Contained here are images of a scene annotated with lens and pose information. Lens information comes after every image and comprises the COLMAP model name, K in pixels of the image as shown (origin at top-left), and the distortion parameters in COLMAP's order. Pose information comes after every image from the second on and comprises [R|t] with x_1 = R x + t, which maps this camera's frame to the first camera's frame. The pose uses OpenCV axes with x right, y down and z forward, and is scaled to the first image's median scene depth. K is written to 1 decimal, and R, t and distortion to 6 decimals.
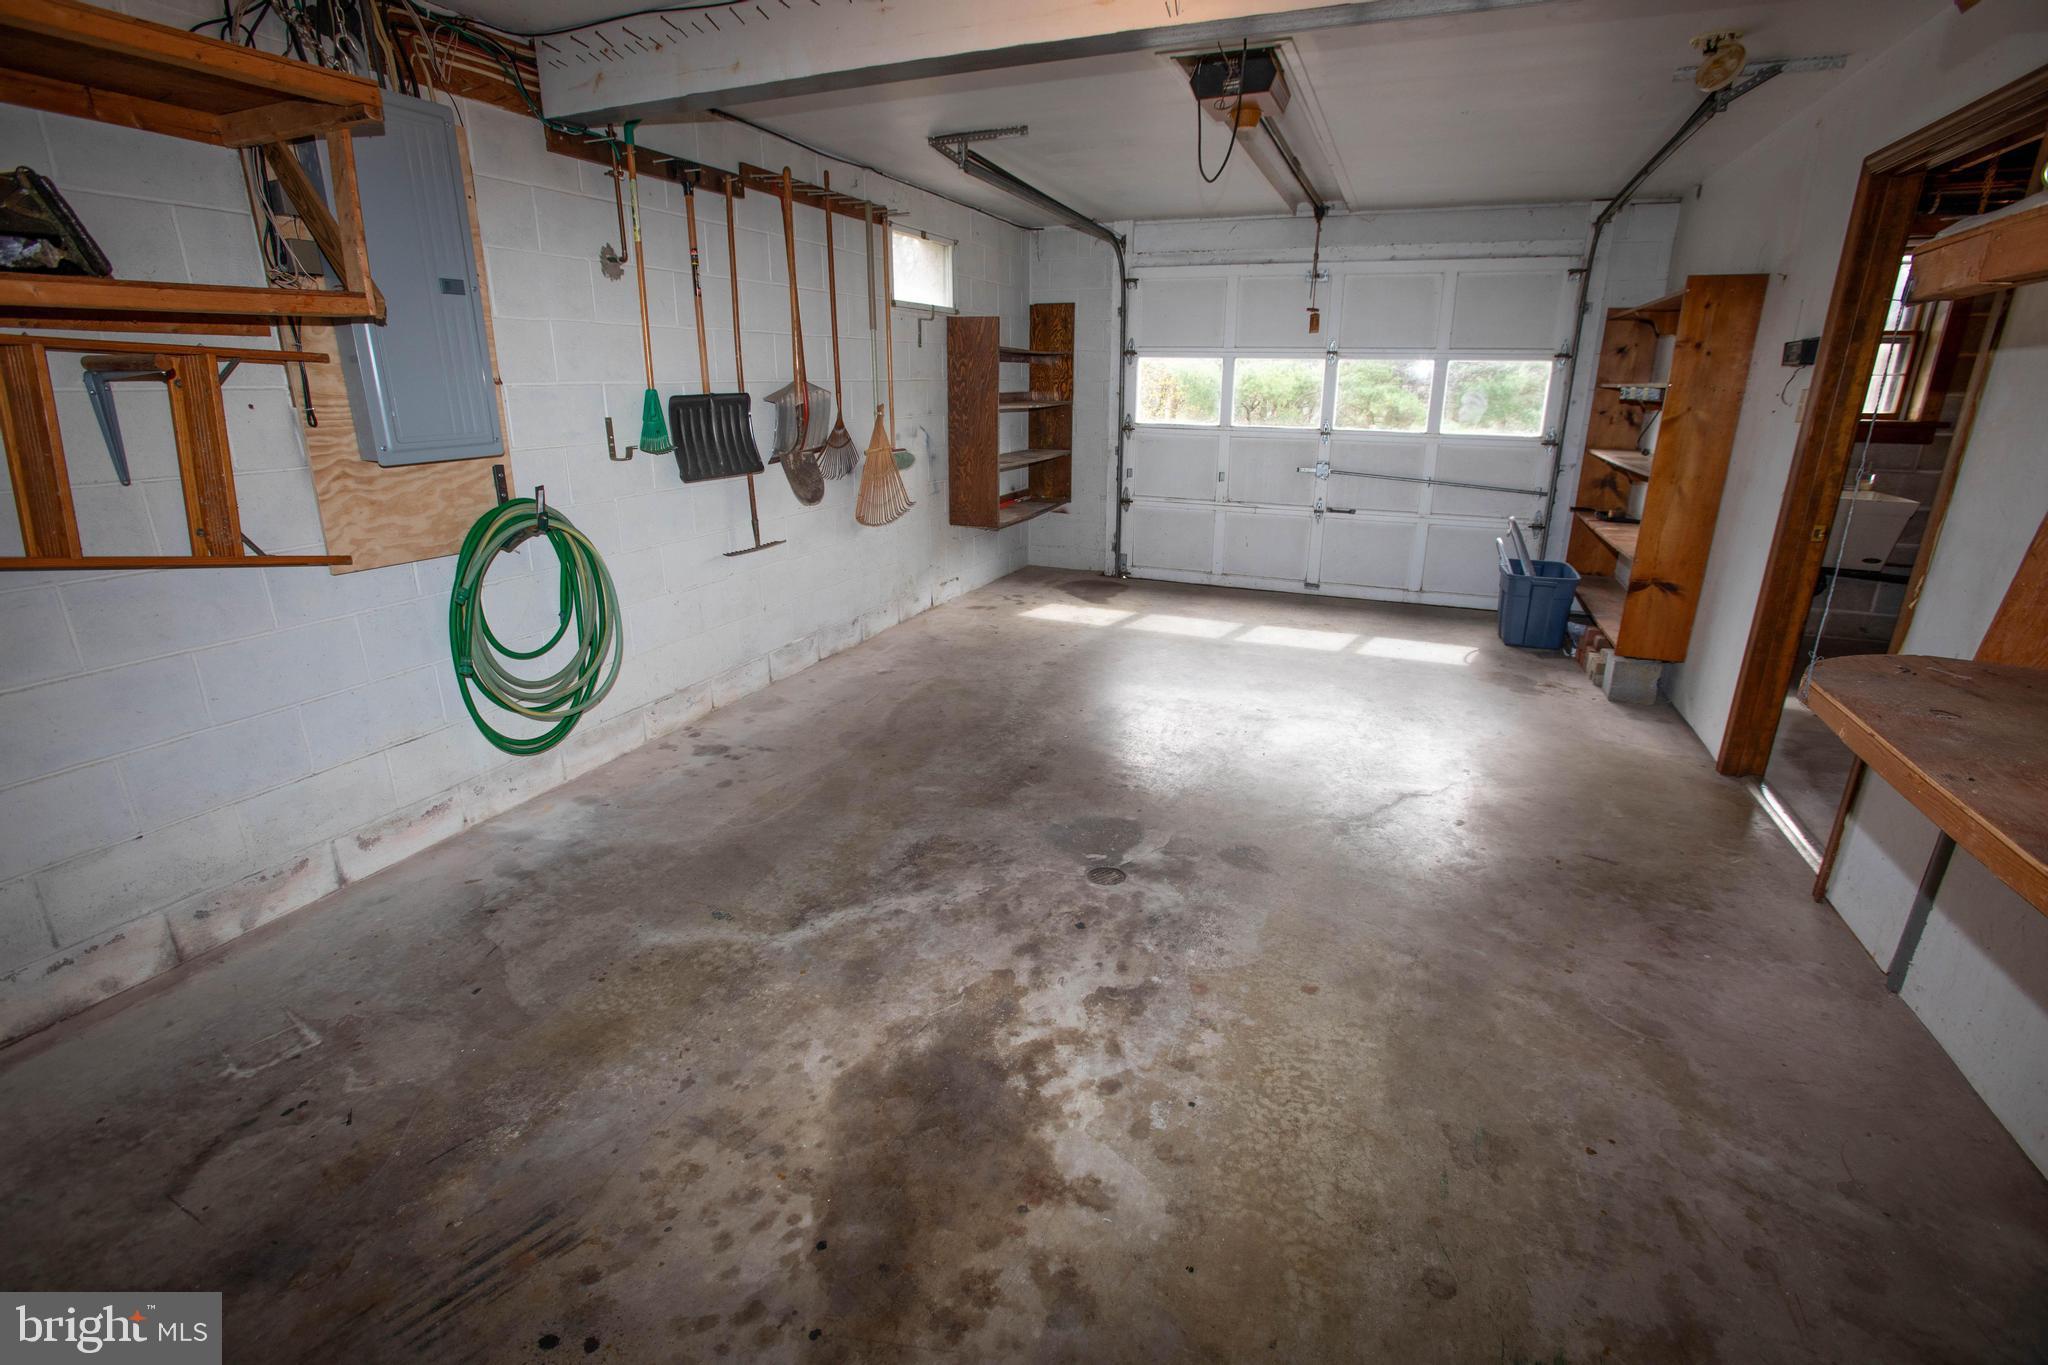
lens RADIAL K [[937.6, 0, 1024.0], [0, 937.6, 682.5], [0, 0, 1]] dist [-0.084902, 0.036468]
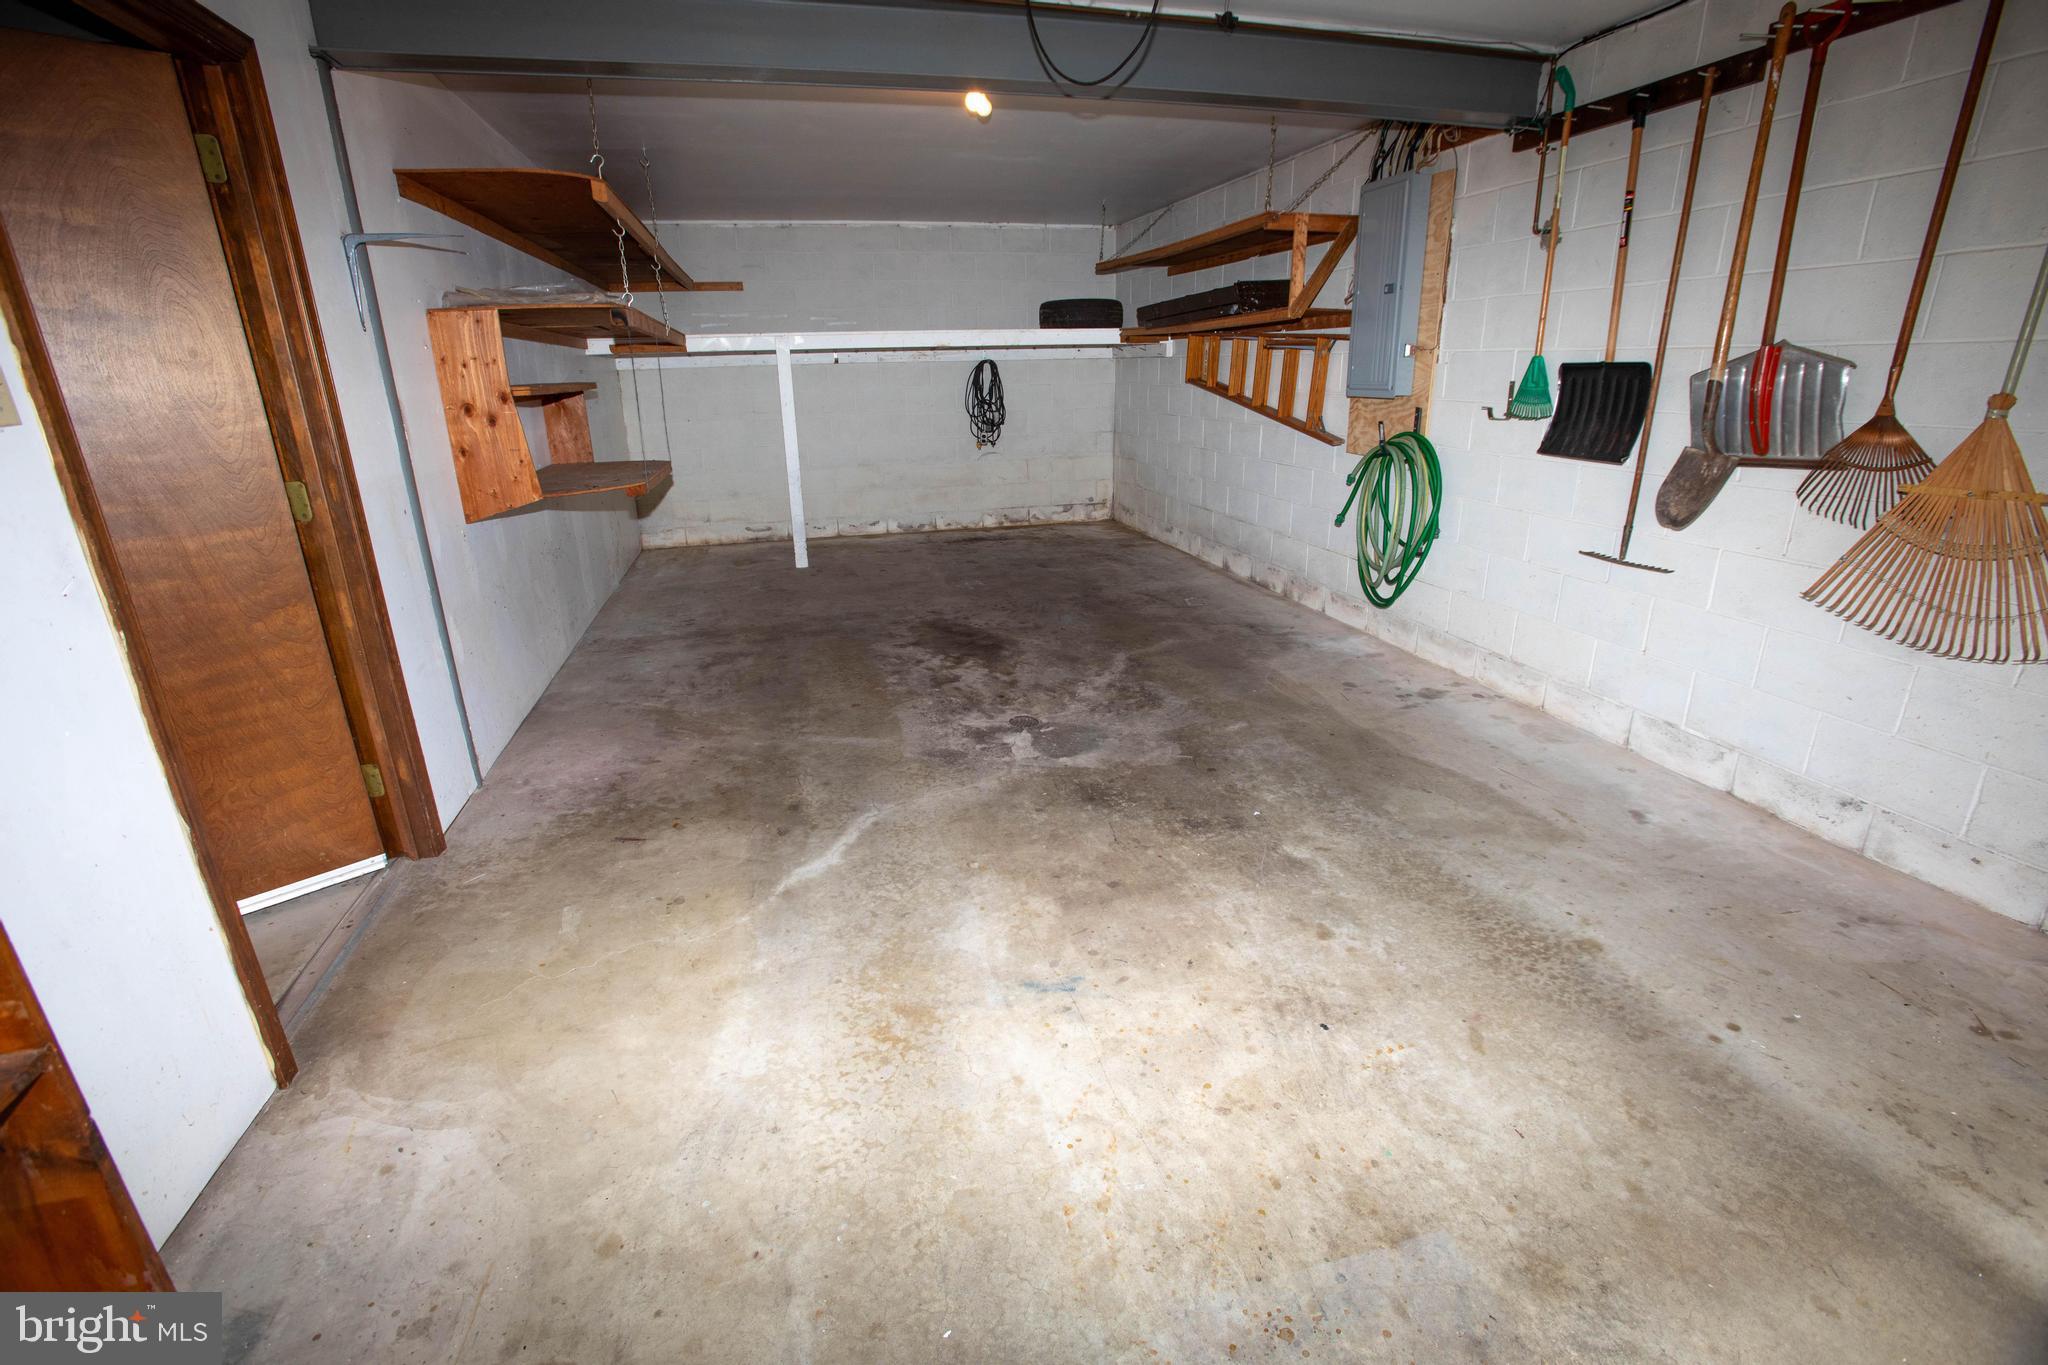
lens RADIAL K [[937.6, 0, 1024.0], [0, 937.6, 682.5], [0, 0, 1]] dist [-0.084902, 0.036468]
pose [[-0.795512, 0.202416, -0.571129, 0.830098], [-0.176997, 0.823820, 0.538510, -0.552789], [0.579510, 0.529479, -0.619532, 1.774352]]
